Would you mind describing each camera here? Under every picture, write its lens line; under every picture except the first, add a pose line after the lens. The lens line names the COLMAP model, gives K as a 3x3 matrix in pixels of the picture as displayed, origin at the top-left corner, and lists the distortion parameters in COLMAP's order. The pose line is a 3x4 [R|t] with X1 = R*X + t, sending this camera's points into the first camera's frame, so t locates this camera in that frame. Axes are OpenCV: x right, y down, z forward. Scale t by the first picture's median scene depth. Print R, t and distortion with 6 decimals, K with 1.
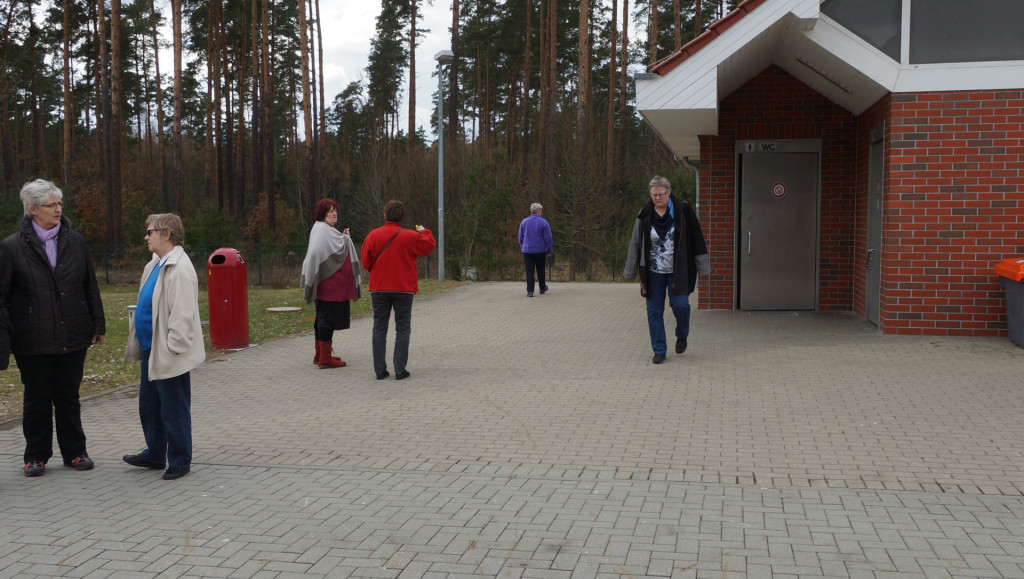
lens RADIAL K [[946.2, 0, 512.6], [0, 946.2, 296.6], [0, 0, 1]] dist [-0.034553, 0.000000]
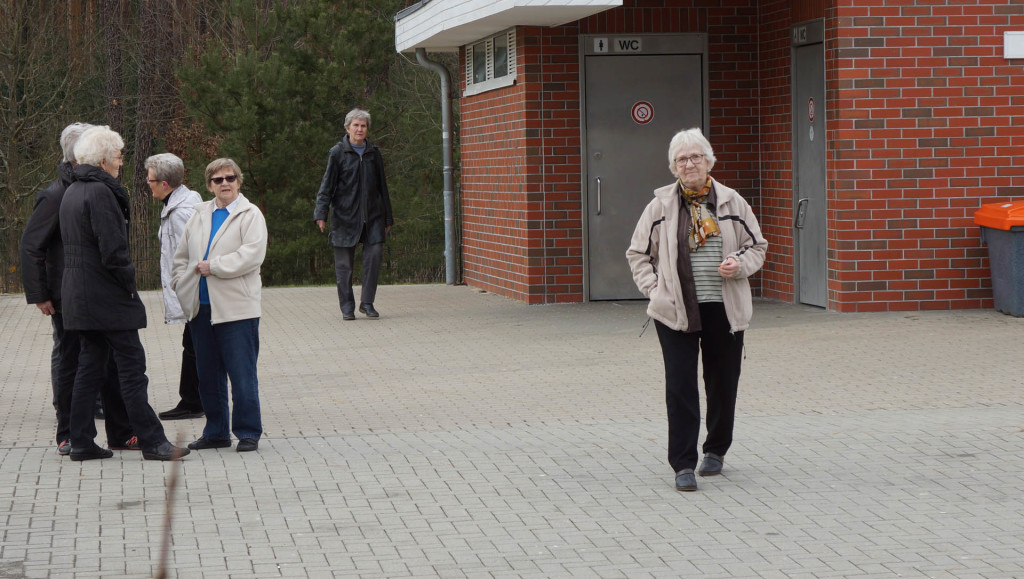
lens RADIAL K [[2774.5, 0, 515.2], [0, 2774.5, 288.6], [0, 0, 1]] dist [-0.046375, 0.000000]
pose [[0.933894, -0.030462, 0.356251, -0.613066], [0.044002, 0.998582, -0.029963, 0.076096], [-0.354833, 0.043658, 0.933910, -0.928573]]
